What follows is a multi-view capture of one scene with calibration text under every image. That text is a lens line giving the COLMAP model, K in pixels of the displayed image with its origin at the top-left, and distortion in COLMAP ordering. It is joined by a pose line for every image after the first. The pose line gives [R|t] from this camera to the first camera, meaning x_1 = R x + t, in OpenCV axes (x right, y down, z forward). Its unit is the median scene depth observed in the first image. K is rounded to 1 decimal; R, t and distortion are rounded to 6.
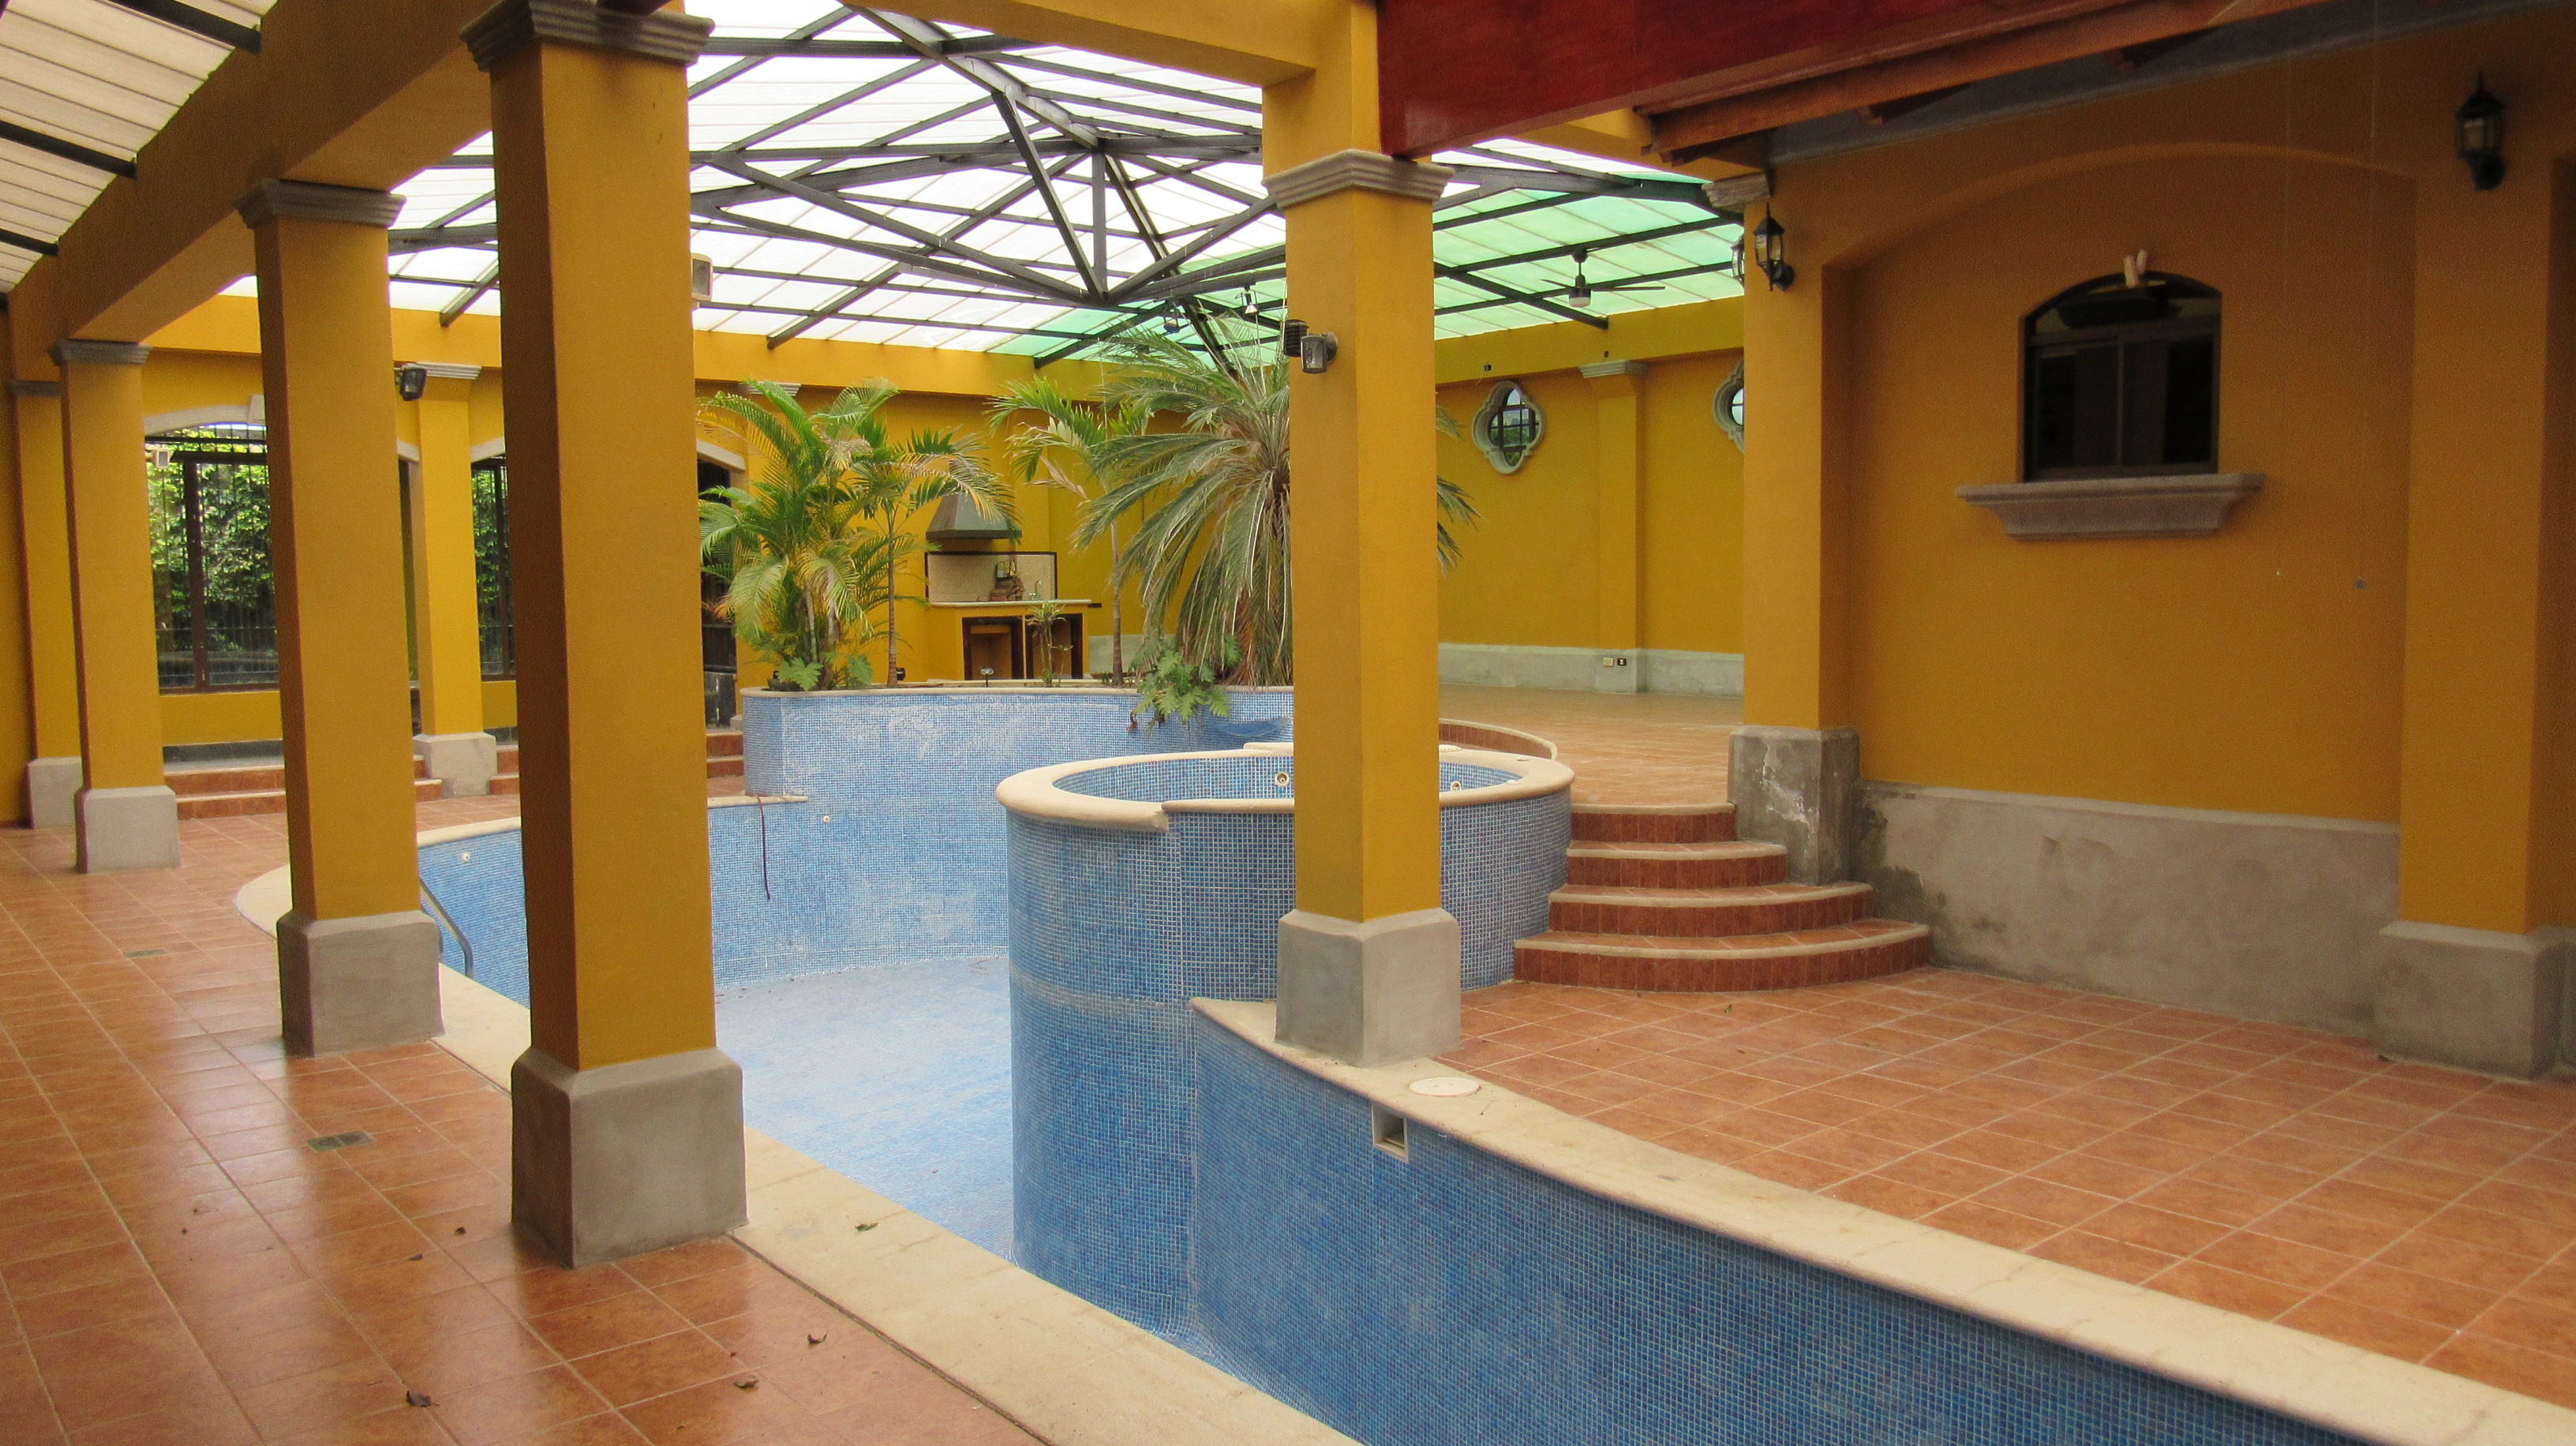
lens RADIAL K [[1810.9, 0, 1288.0], [0, 1810.9, 723.0], [0, 0, 1]] dist [-0.014923, -0.000169]
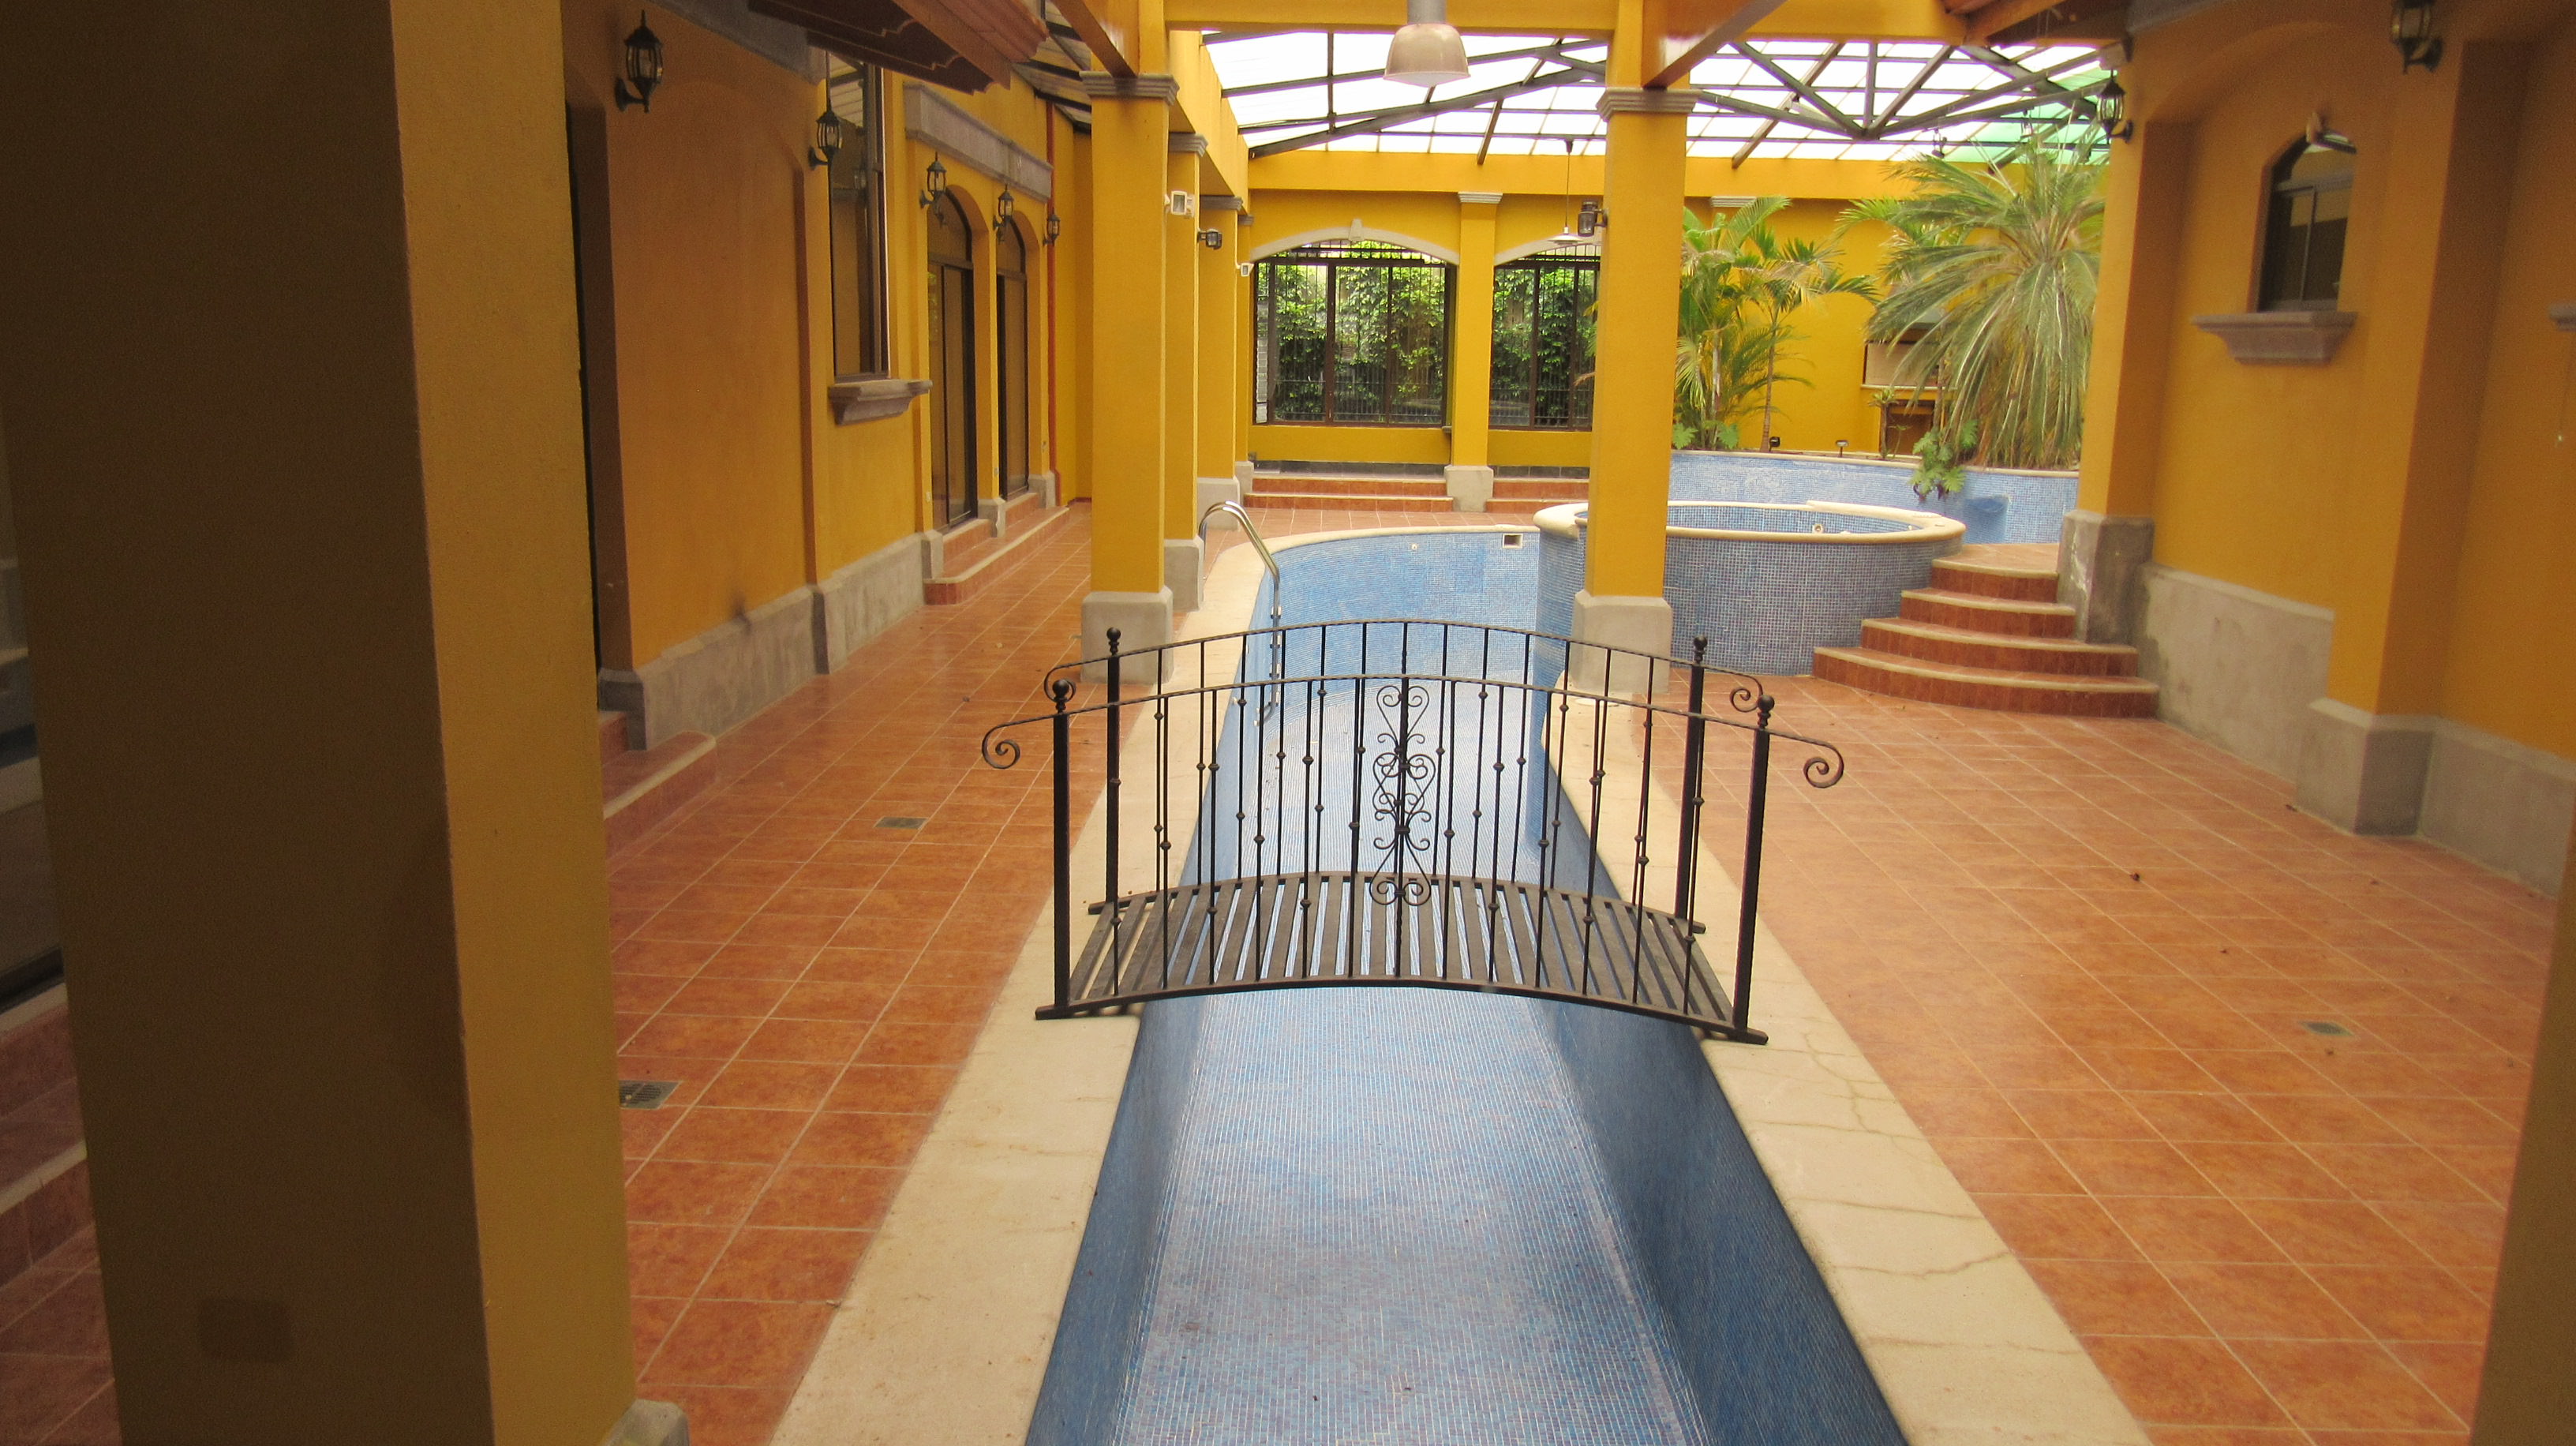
lens RADIAL K [[1869.6, 0, 1288.0], [0, 1869.6, 723.0], [0, 0, 1]] dist [-0.061036, -0.001328]
pose [[0.739007, 0.155768, -0.655442, 0.716704], [-0.077445, 0.986096, 0.147031, 0.001798], [0.669231, -0.057896, 0.740795, -0.282990]]
